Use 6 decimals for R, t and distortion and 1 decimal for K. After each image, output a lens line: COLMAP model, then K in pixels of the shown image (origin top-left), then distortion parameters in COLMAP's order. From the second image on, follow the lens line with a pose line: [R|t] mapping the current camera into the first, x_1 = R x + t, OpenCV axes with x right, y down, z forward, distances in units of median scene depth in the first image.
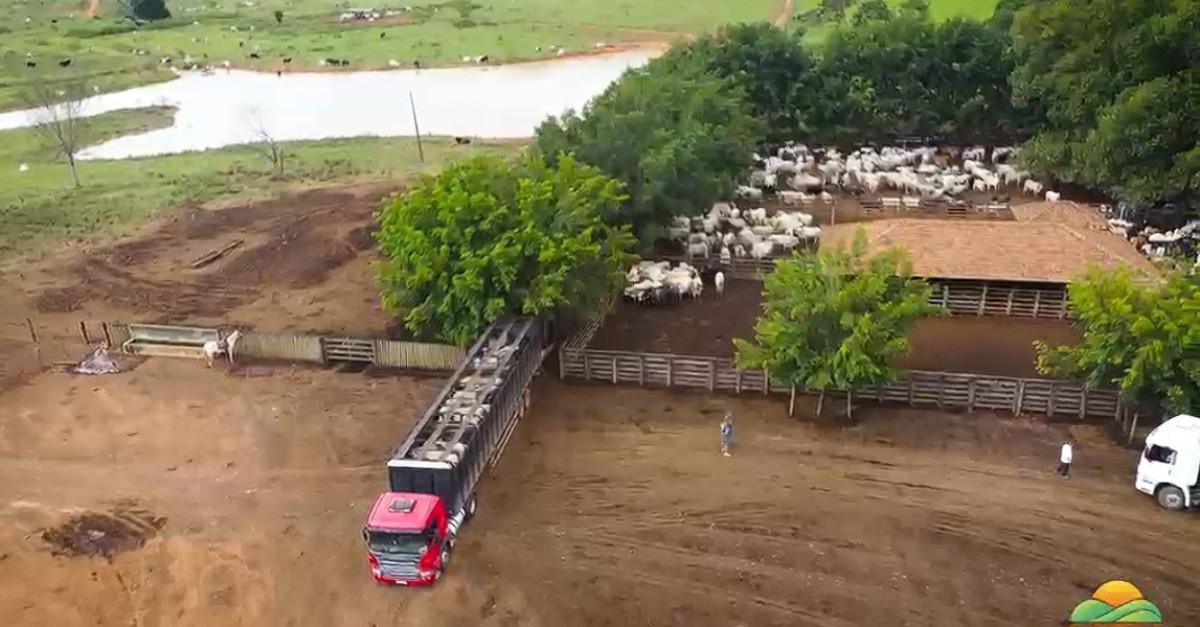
lens RADIAL K [[975.6, 0, 602.2], [0, 975.6, 315.7], [0, 0, 1]] dist [-0.017971, 0.008189]
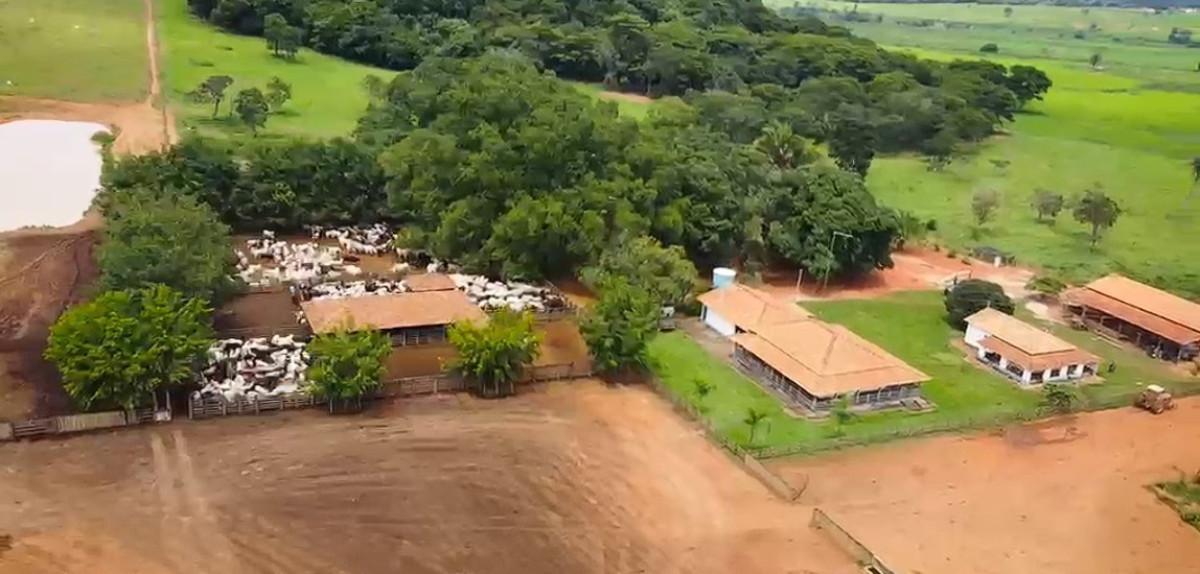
lens RADIAL K [[965.7, 0, 604.3], [0, 965.7, 287.5], [0, 0, 1]] dist [-0.031041, -0.003064]
pose [[0.791183, -0.105896, 0.602341, -0.300073], [0.130043, 0.991502, 0.003500, -0.049064], [-0.597593, 0.075561, 0.798231, -0.525323]]
